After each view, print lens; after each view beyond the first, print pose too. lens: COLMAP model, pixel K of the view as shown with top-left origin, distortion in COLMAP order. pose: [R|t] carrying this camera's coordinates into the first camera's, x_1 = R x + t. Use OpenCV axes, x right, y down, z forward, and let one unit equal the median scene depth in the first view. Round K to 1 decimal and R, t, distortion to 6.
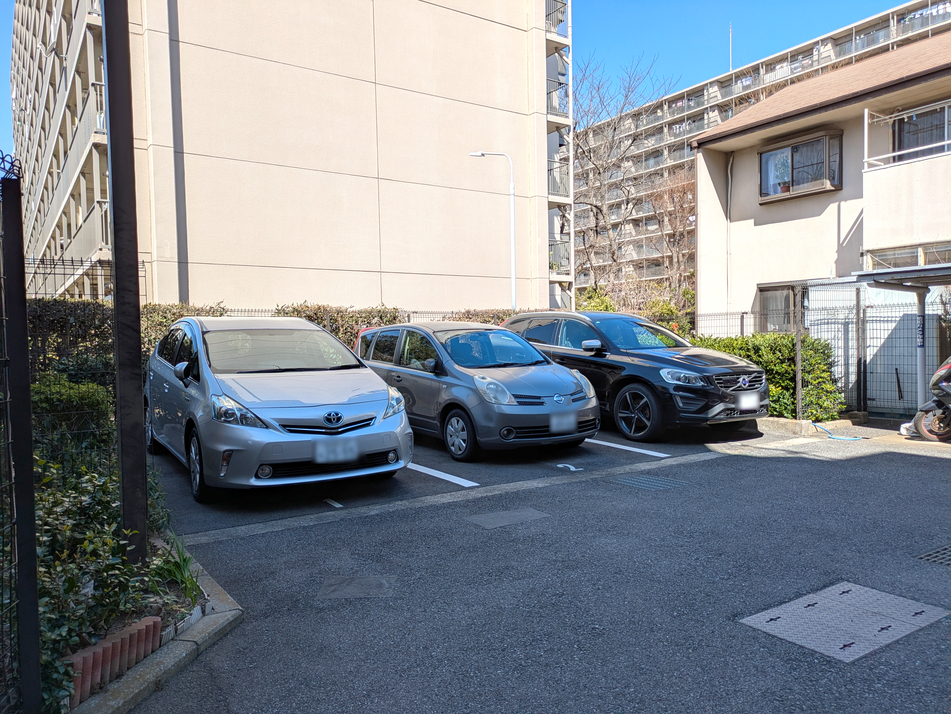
lens RADIAL K [[701.8, 0, 476.0], [0, 701.8, 356.6], [0, 0, 1]] dist [0.039964, -0.022724]
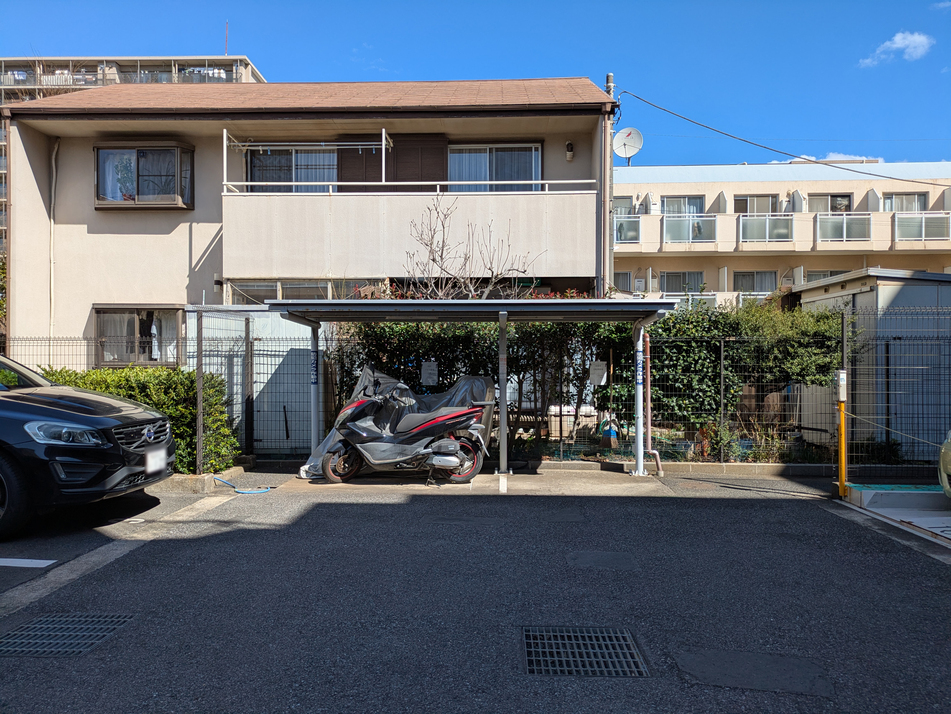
lens RADIAL K [[701.8, 0, 472.4], [0, 701.8, 357.1], [0, 0, 1]] dist [0.039964, -0.022724]
pose [[0.583851, 0.024108, 0.811503, -0.017251], [0.006365, 0.999392, -0.034269, -0.011814], [-0.811836, 0.025173, 0.583343, 0.203853]]
